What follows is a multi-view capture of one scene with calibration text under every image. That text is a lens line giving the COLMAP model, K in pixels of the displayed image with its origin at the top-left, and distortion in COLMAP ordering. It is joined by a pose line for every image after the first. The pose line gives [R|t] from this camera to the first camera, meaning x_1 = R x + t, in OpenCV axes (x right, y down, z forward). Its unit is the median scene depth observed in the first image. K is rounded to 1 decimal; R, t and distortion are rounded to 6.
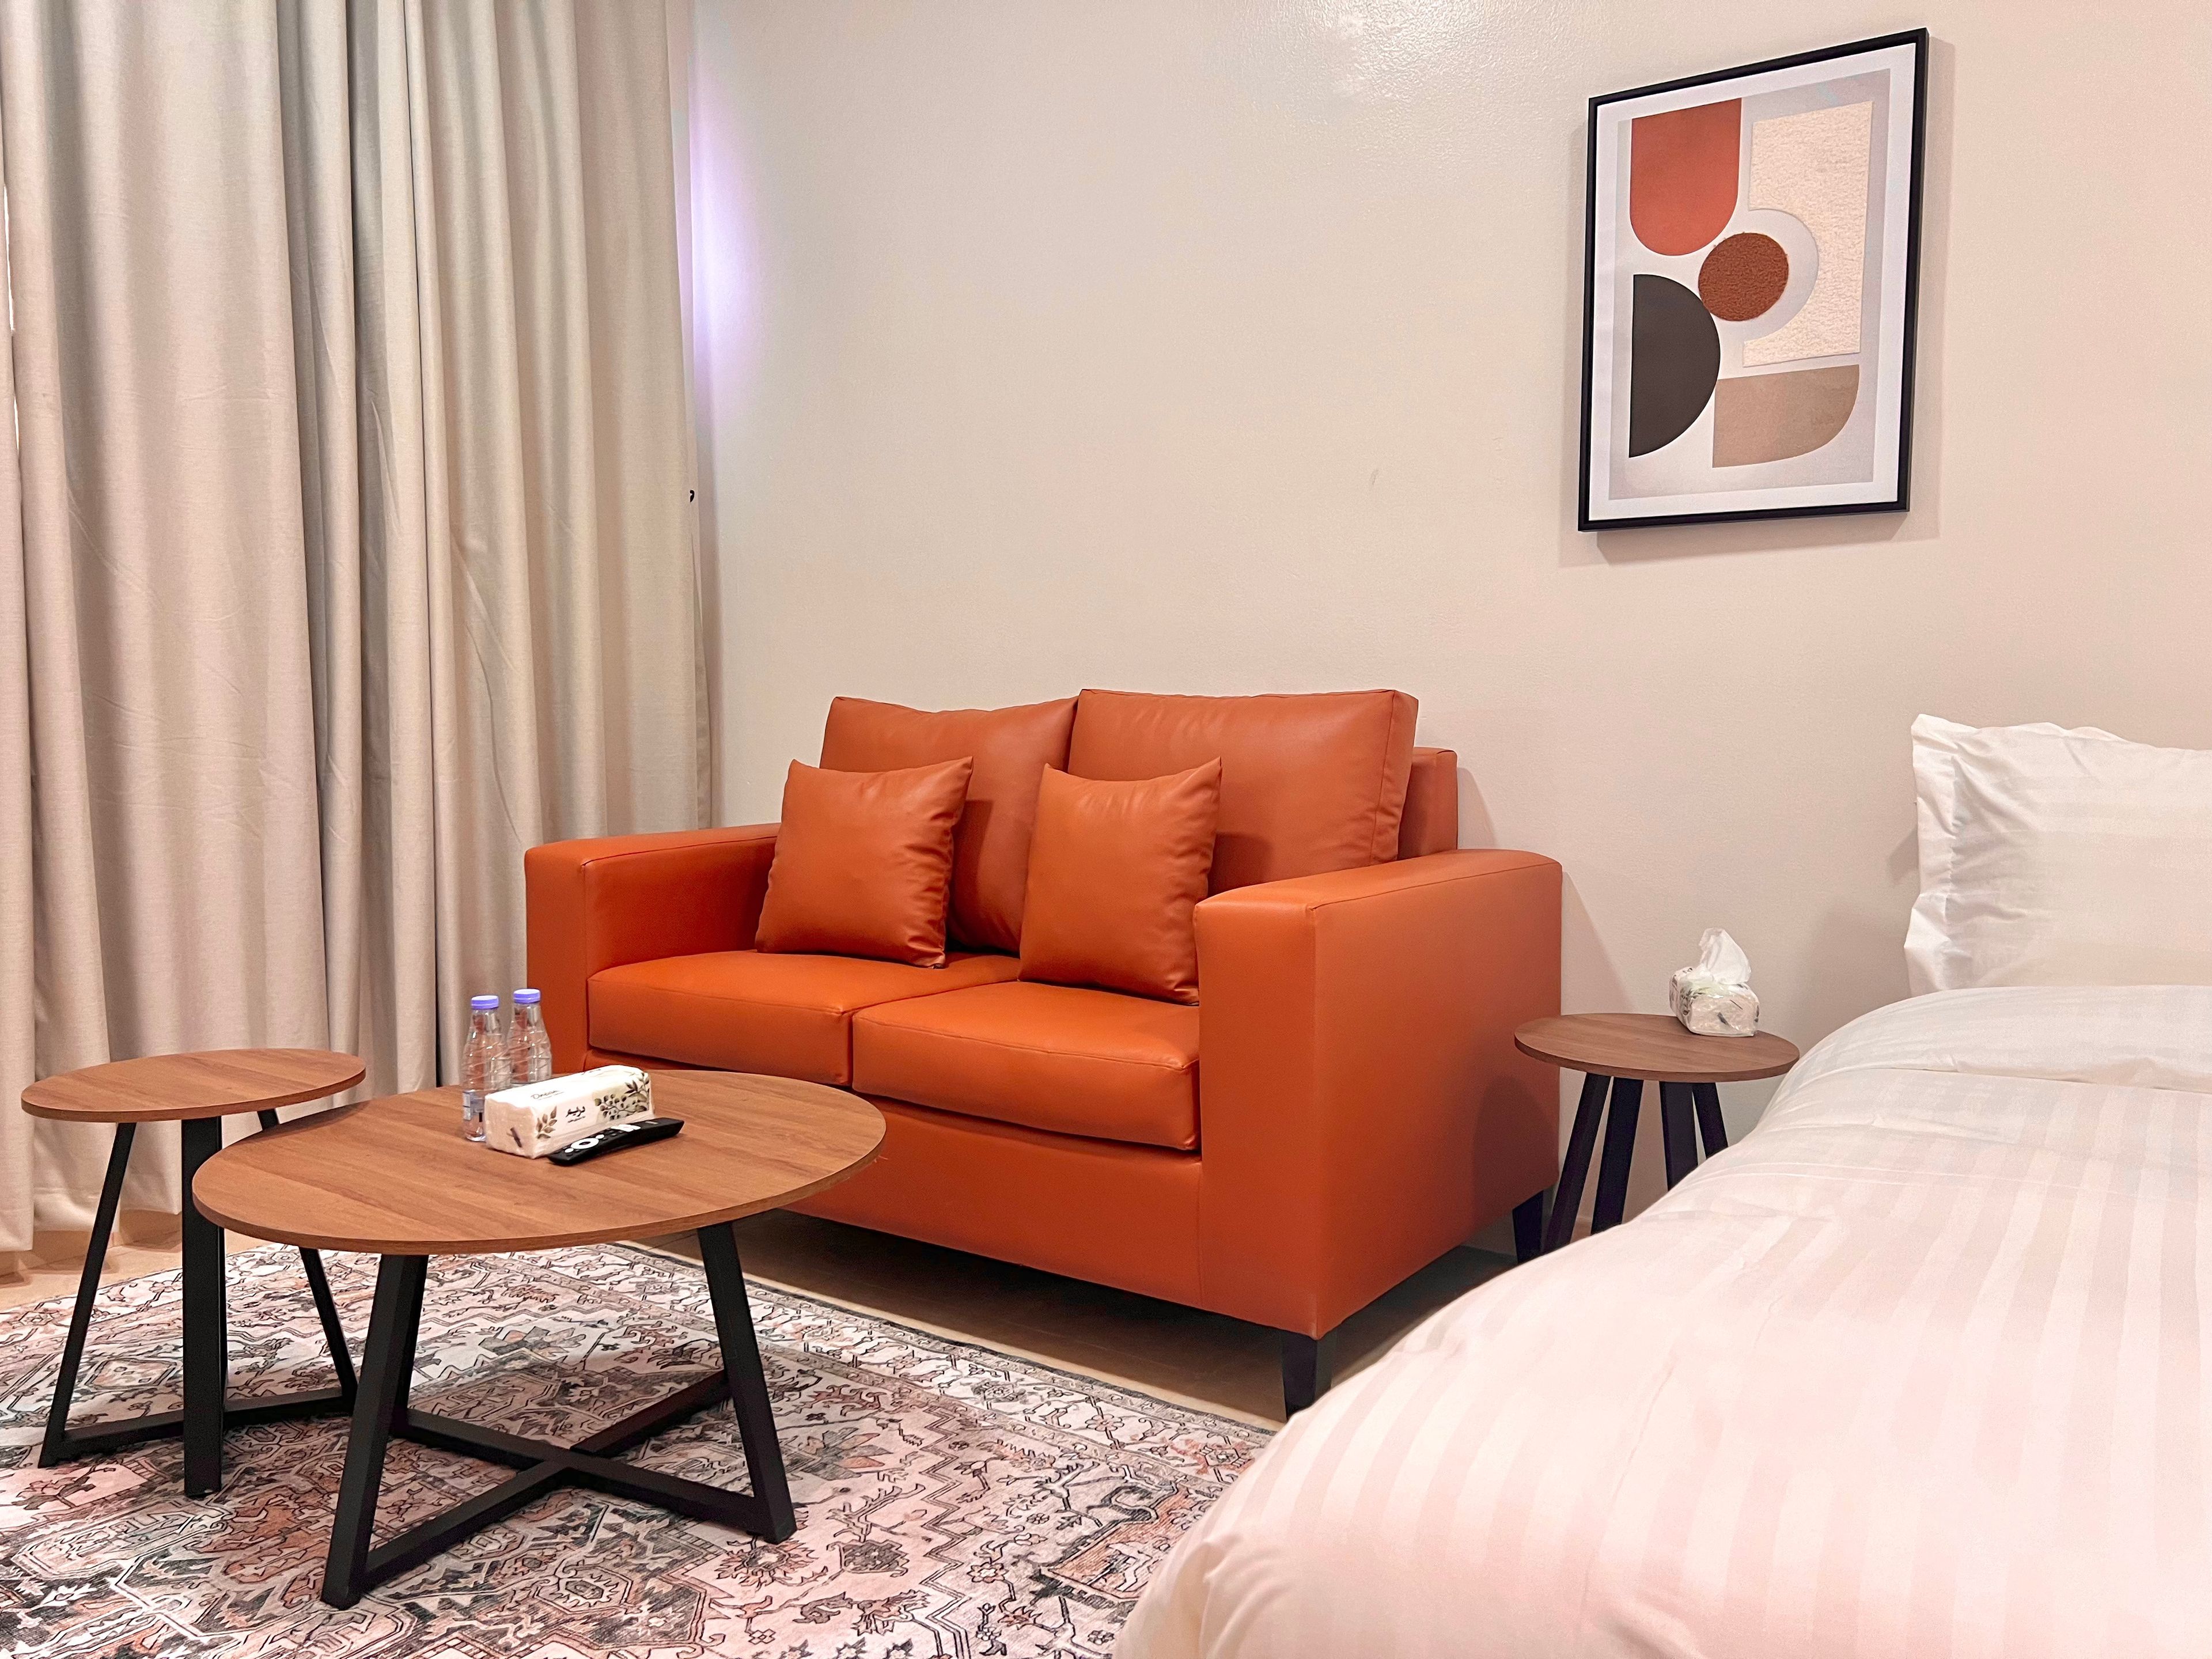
lens RADIAL K [[1673.7, 0, 1110.1], [0, 1673.7, 831.2], [0, 0, 1]] dist [0.061188, -0.065766]
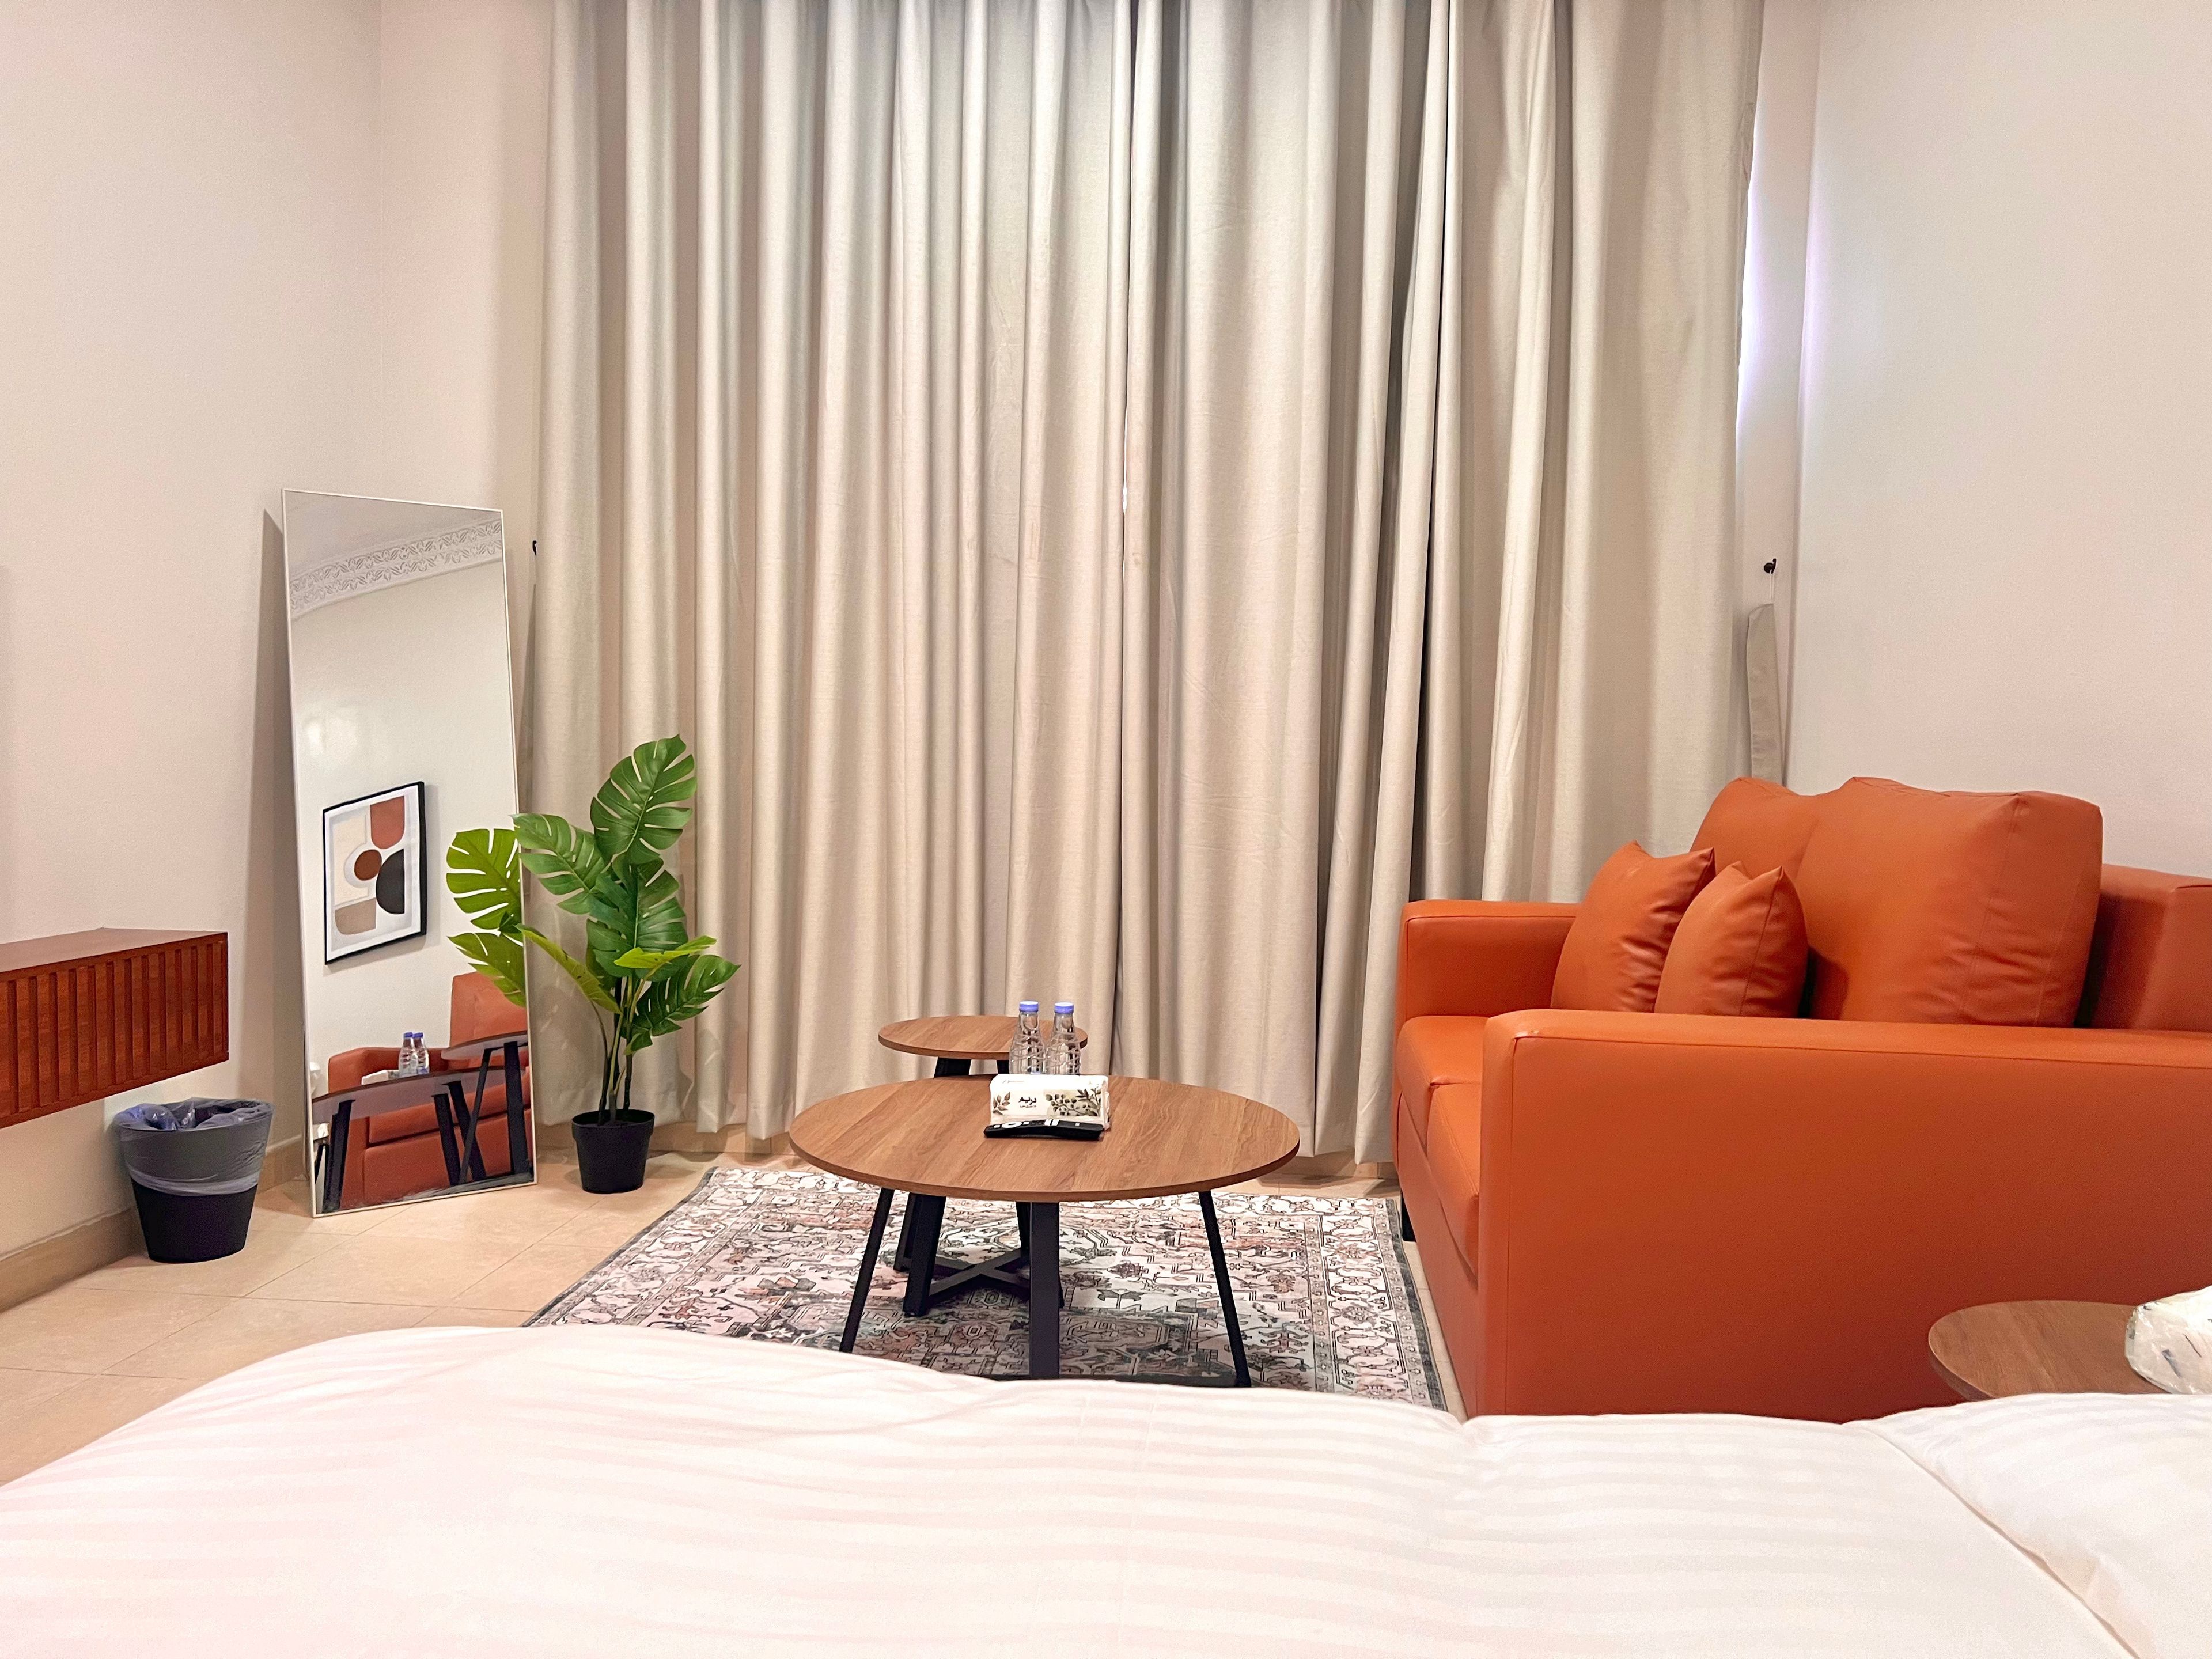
lens RADIAL K [[1657.5, 0, 1112.9], [0, 1657.5, 819.3], [0, 0, 1]] dist [0.085037, -0.121731]
pose [[0.505104, 0.051701, -0.861508, 0.677976], [-0.086331, 0.996224, 0.009170, -0.053481], [0.858730, 0.069744, 0.507661, 0.349285]]
